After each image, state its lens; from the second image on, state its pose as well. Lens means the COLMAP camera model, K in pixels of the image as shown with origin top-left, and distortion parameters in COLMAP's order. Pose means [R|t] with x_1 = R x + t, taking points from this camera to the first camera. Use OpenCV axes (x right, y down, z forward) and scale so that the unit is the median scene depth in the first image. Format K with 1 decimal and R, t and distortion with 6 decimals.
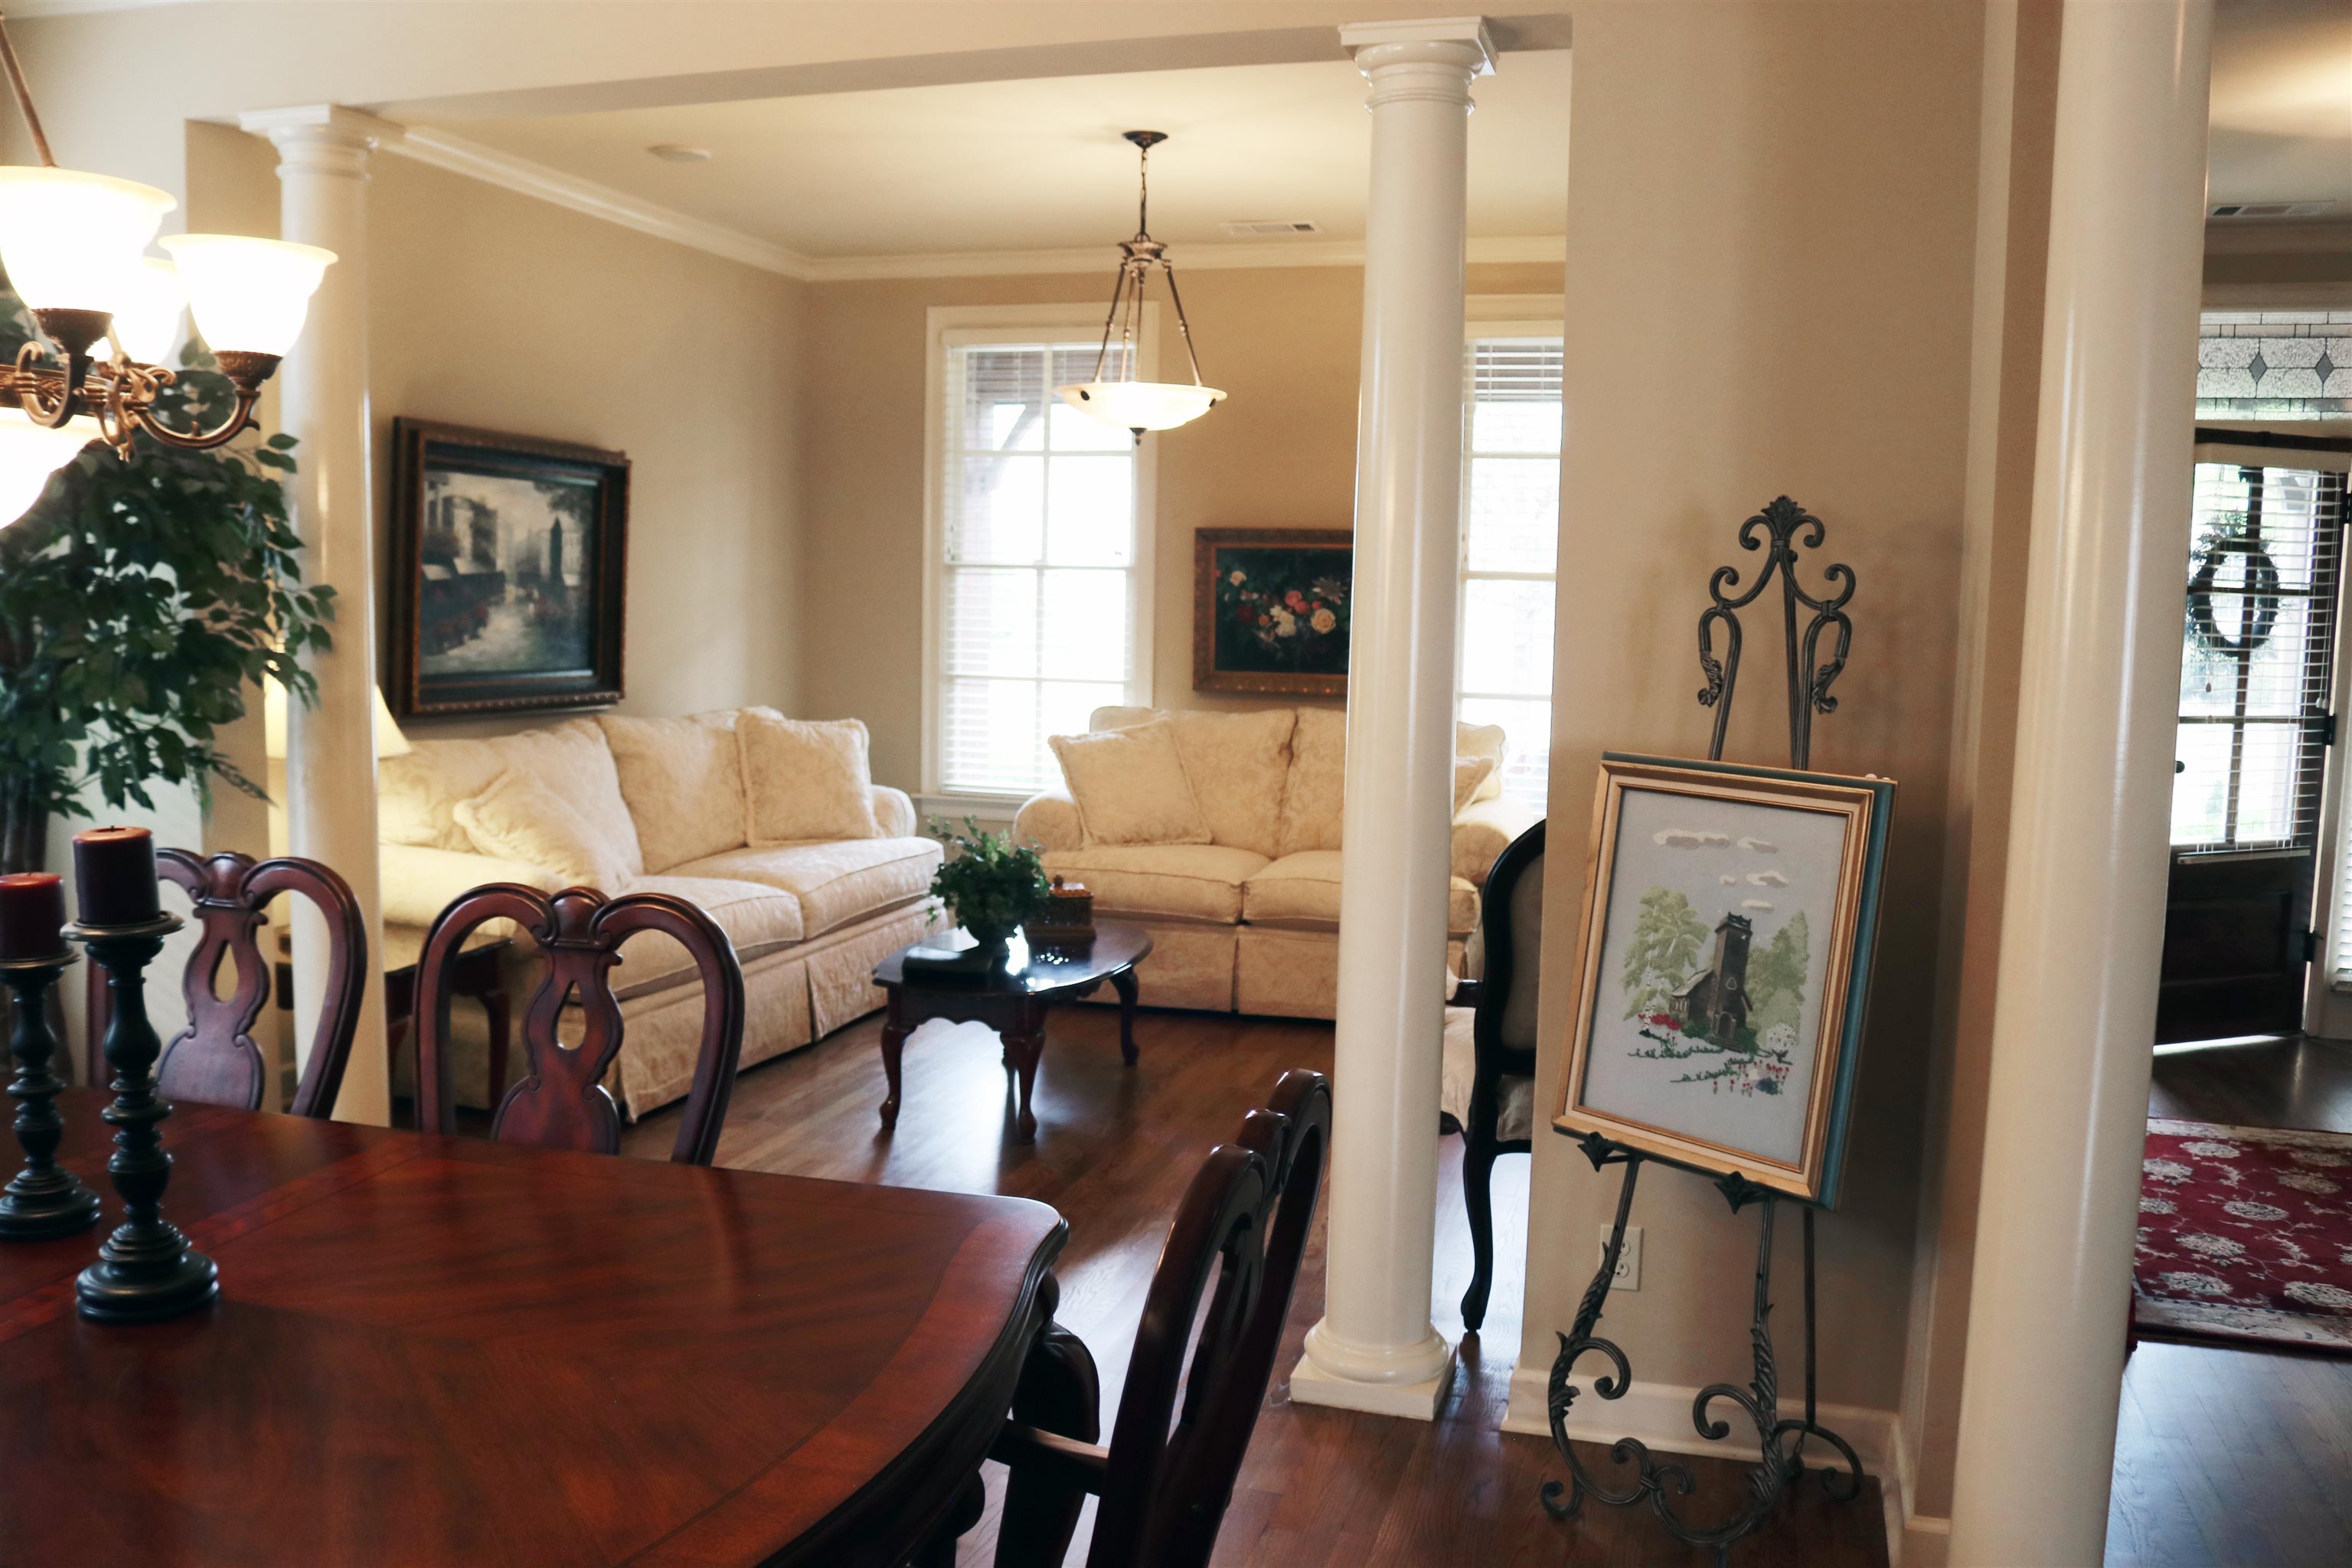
lens RADIAL K [[1915.5, 0, 1142.1], [0, 1915.5, 790.7], [0, 0, 1]] dist [-0.155462, 0.121339]
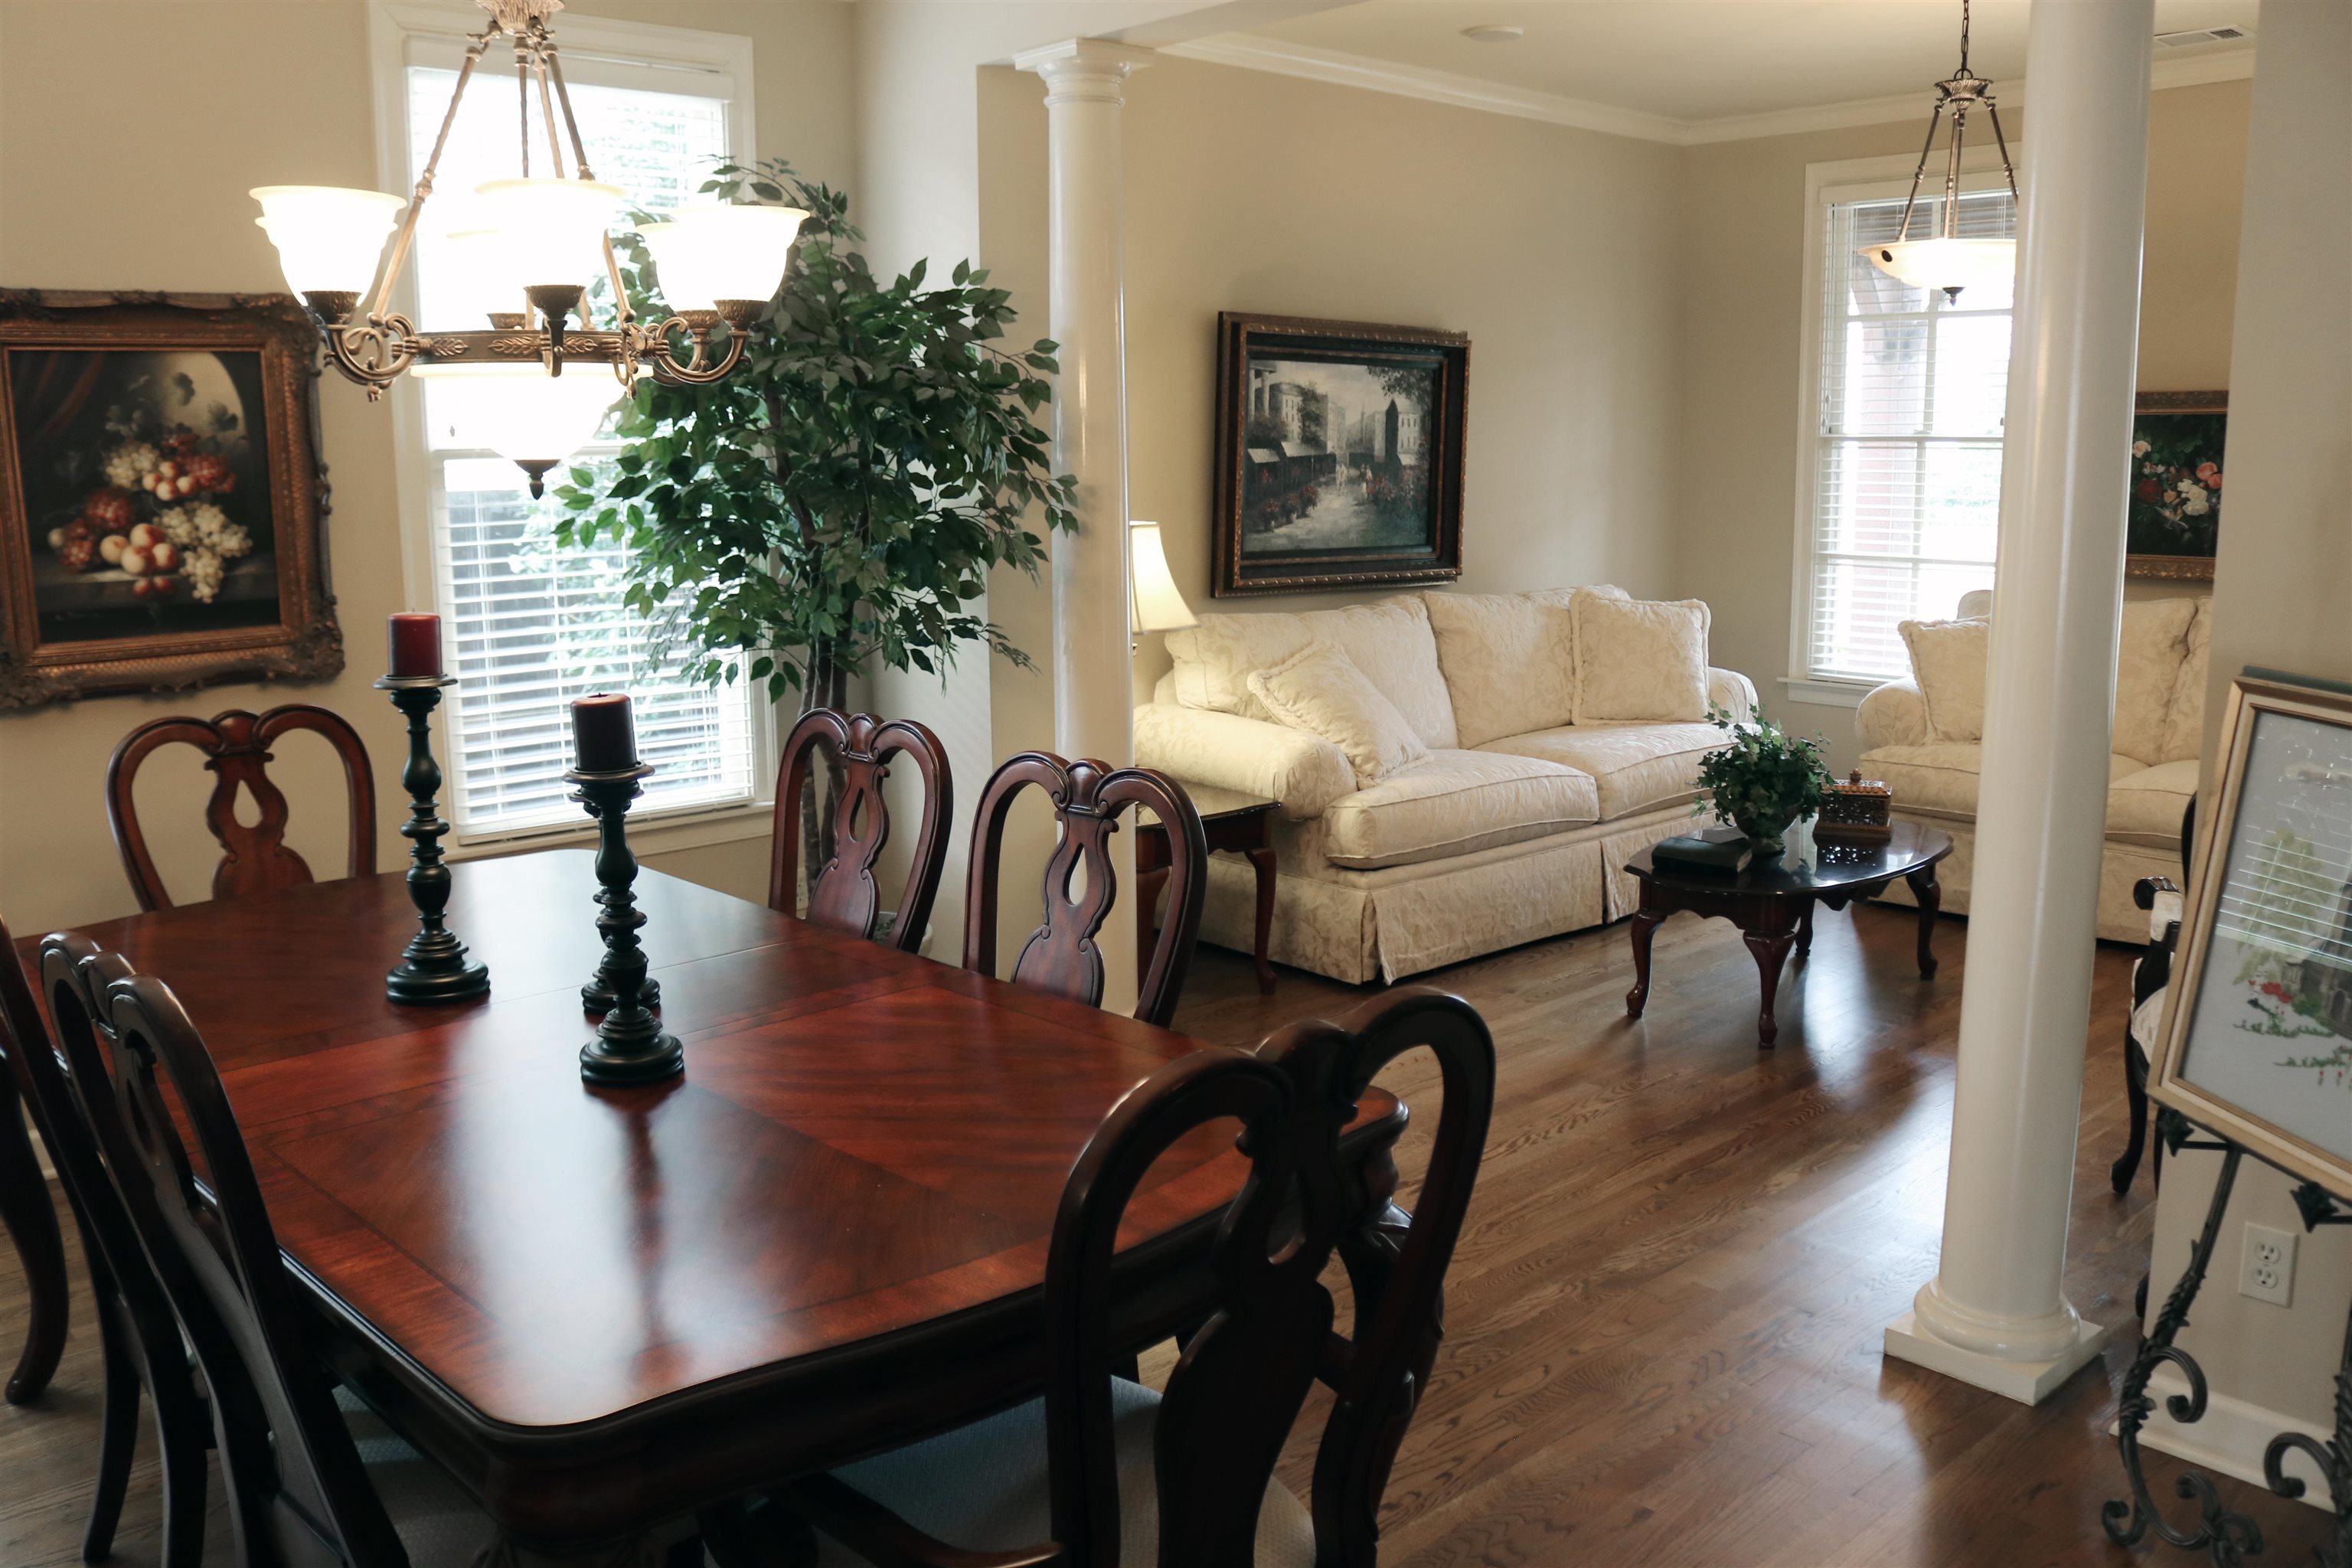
lens RADIAL K [[1915.5, 0, 1142.1], [0, 1915.5, 790.7], [0, 0, 1]] dist [-0.155462, 0.121339]
pose [[0.856068, 0.063189, -0.512987, 0.126528], [-0.027565, 0.996668, 0.076768, -0.007297], [0.516128, -0.051578, 0.854957, 0.025765]]
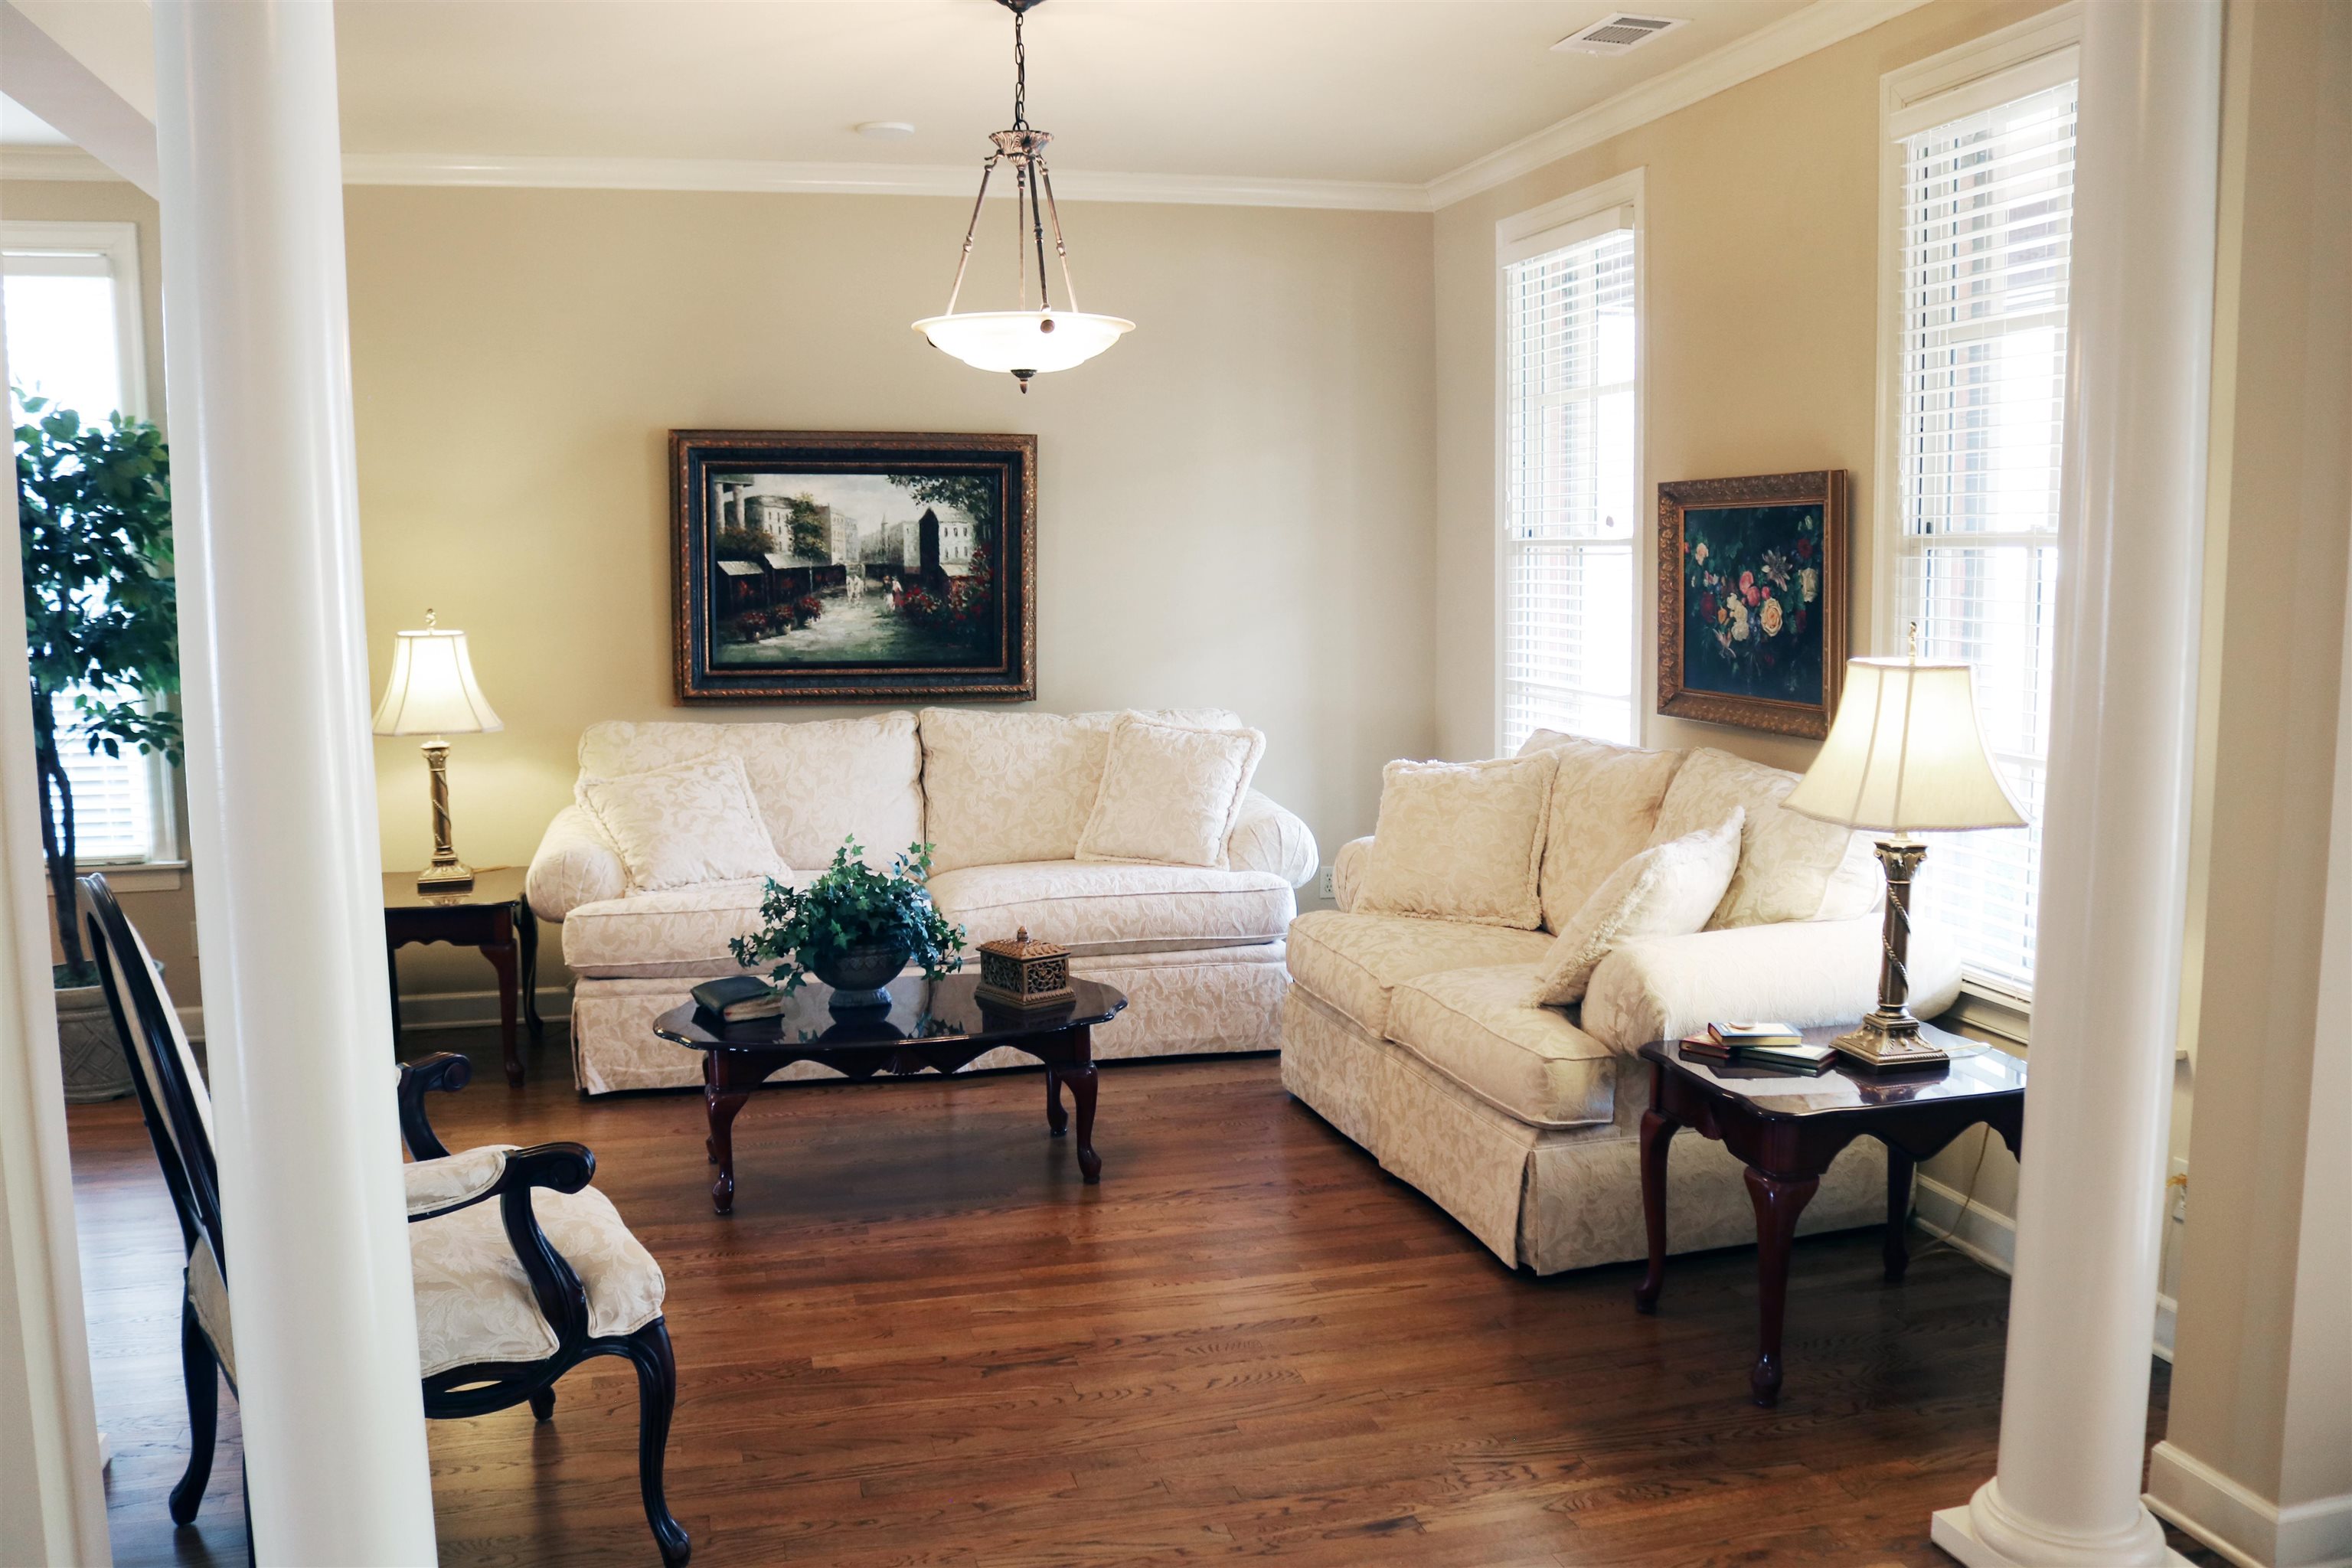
lens RADIAL K [[1915.5, 0, 1142.1], [0, 1915.5, 790.7], [0, 0, 1]] dist [-0.155462, 0.121339]
pose [[0.524431, 0.081130, -0.847579, 0.650334], [-0.072519, 0.996089, 0.050475, -0.057461], [0.848359, 0.034995, 0.528263, 0.591356]]
